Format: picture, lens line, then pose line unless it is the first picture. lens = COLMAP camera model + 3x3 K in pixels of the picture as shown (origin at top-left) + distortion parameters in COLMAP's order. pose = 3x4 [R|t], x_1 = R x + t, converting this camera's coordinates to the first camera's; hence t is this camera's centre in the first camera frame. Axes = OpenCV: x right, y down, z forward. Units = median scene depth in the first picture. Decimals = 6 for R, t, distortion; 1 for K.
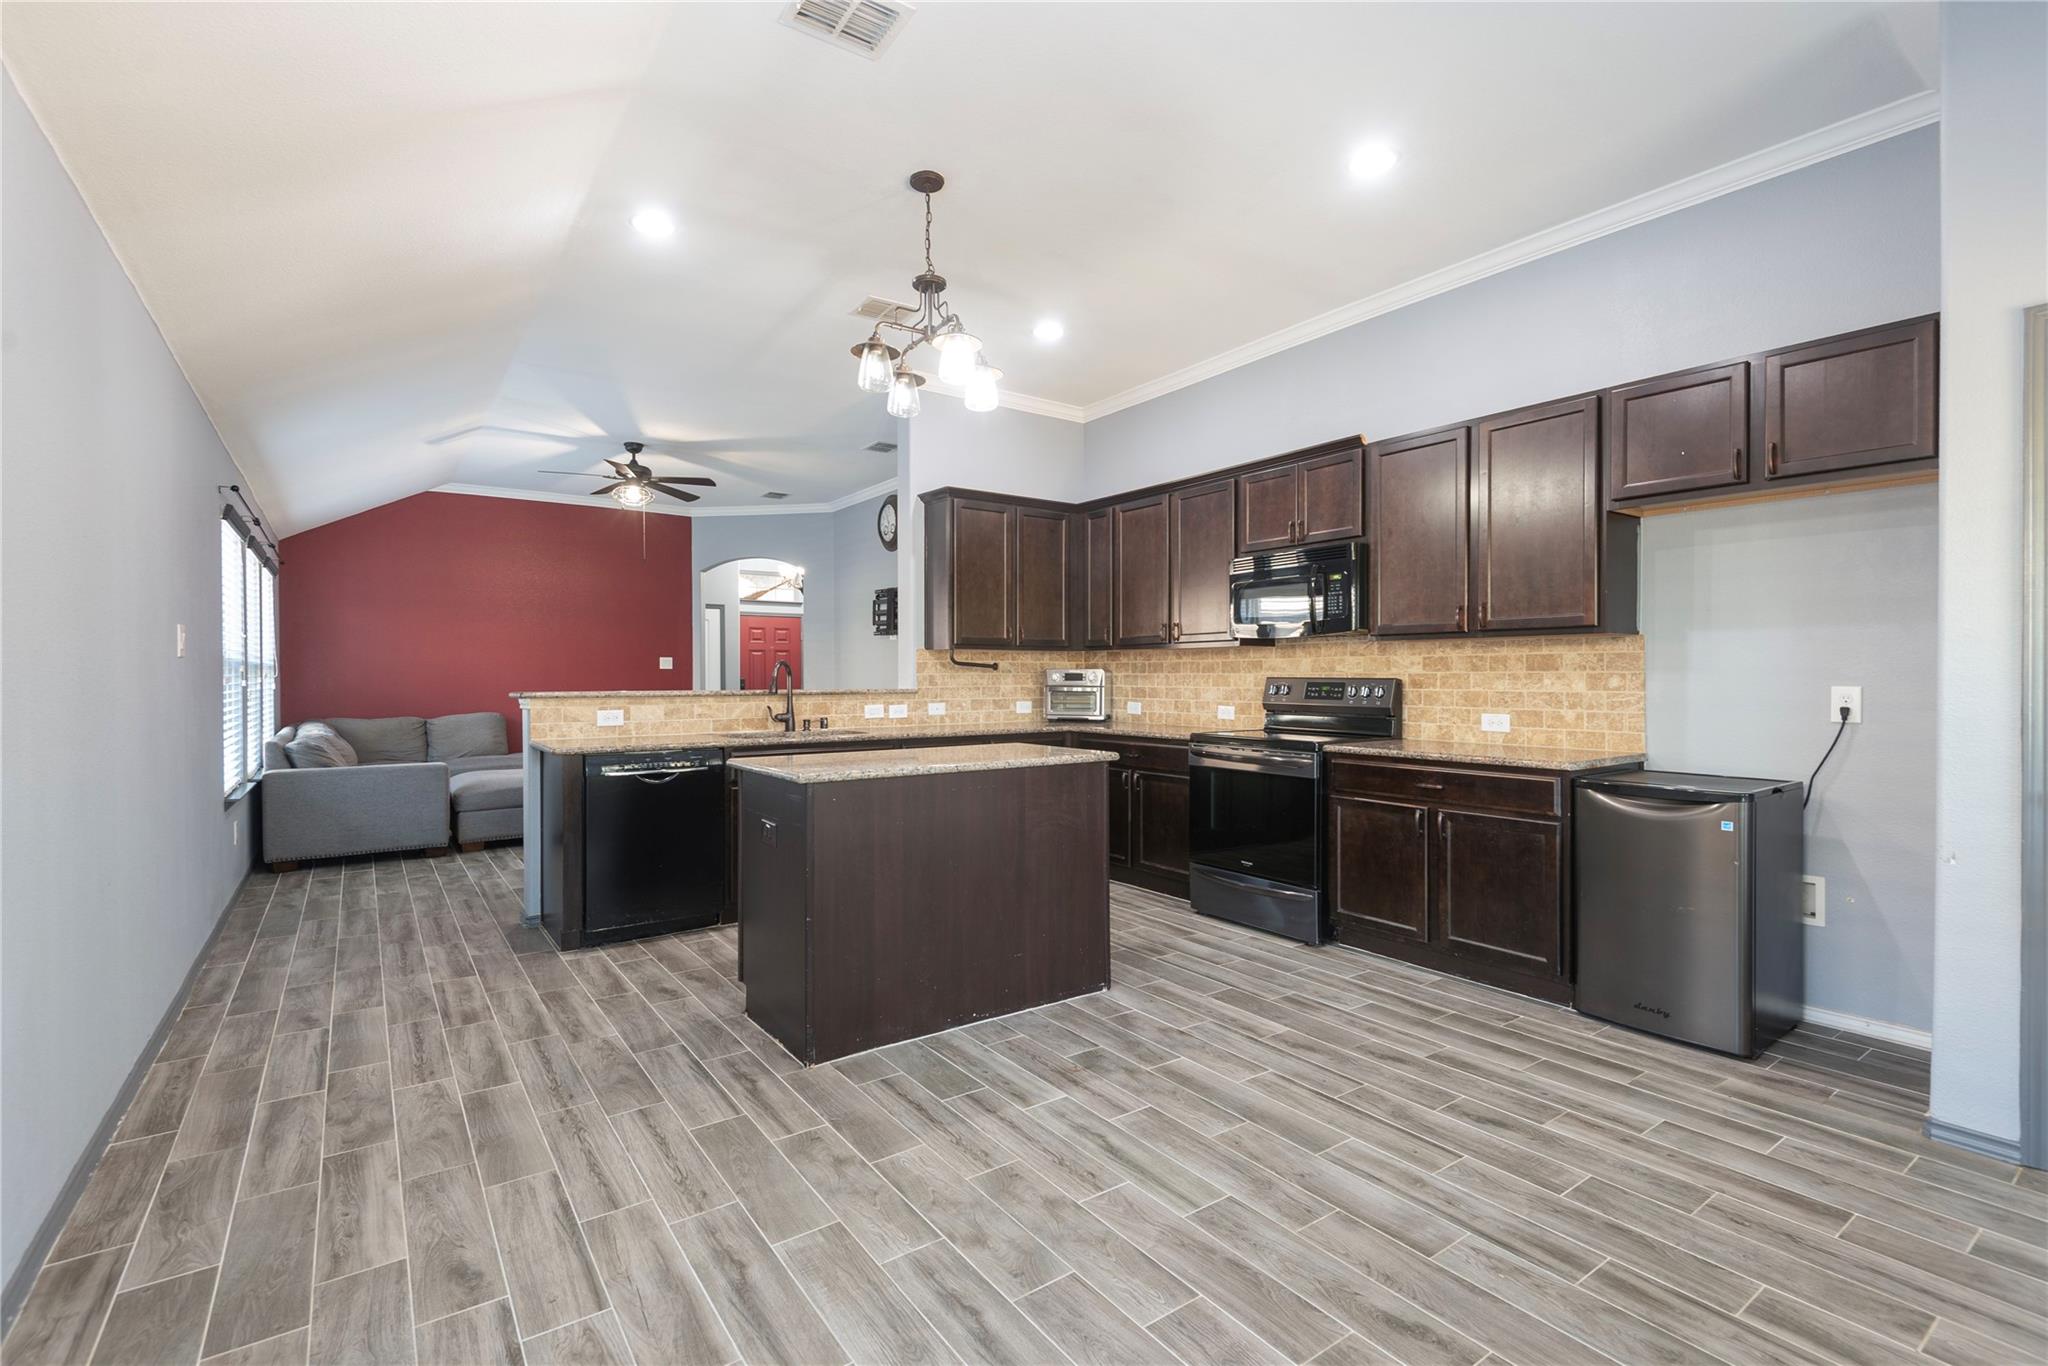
lens RADIAL K [[914.0, 0, 999.9], [0, 914.0, 678.0], [0, 0, 1]] dist [0.016904, -0.011213]
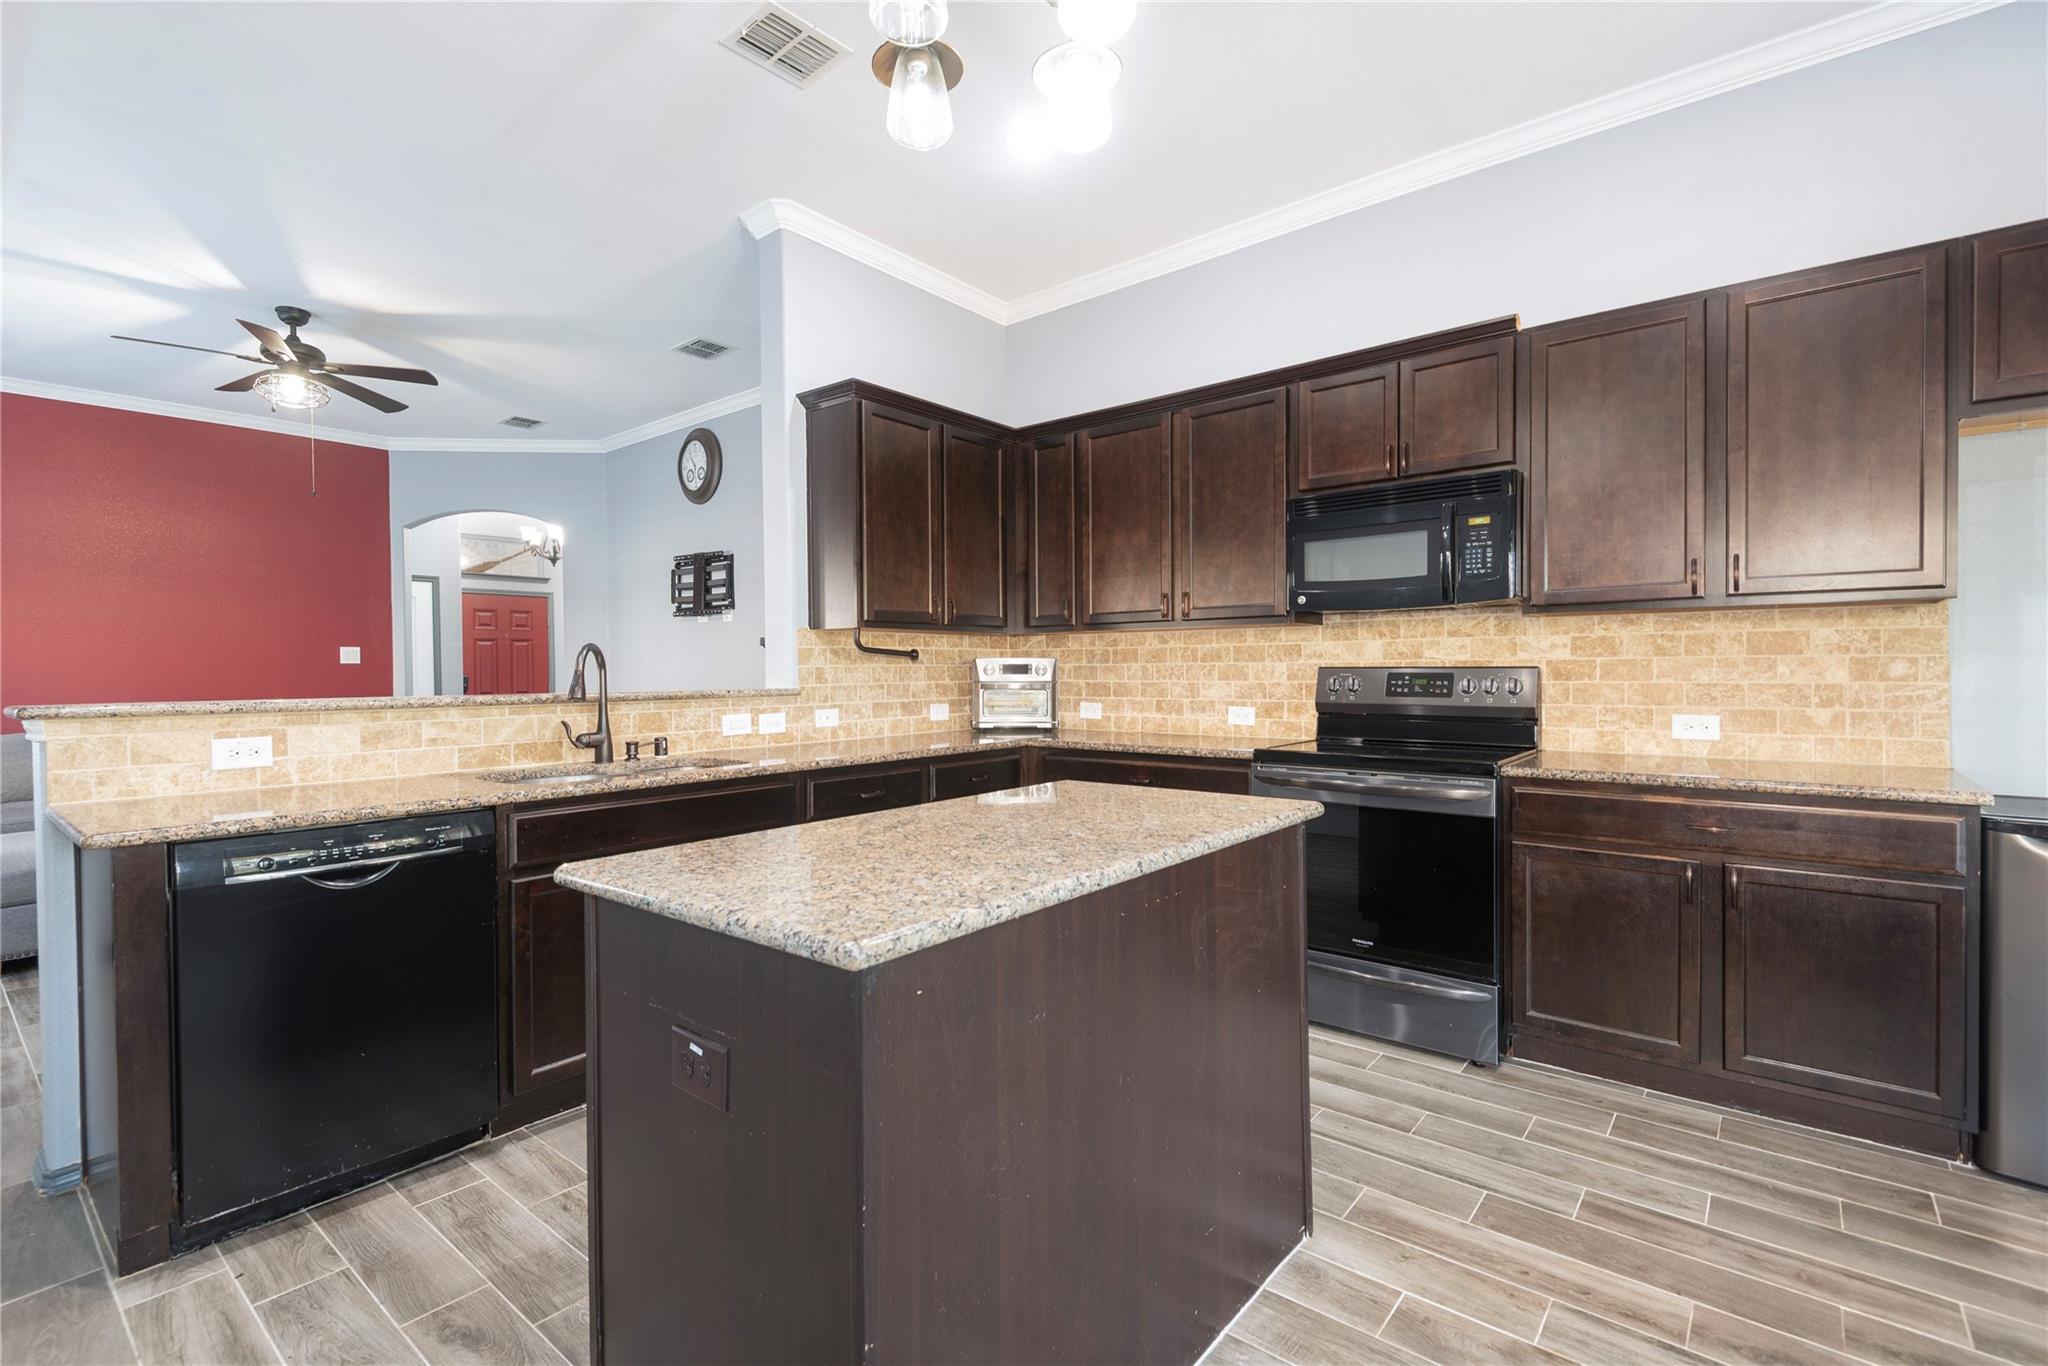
lens RADIAL K [[914.0, 0, 999.9], [0, 914.0, 678.0], [0, 0, 1]] dist [0.016904, -0.011213]
pose [[0.963475, -0.008849, 0.267651, -0.152506], [0.007307, 0.999950, 0.006755, 0.001153], [-0.267698, -0.004553, 0.963492, 0.387219]]
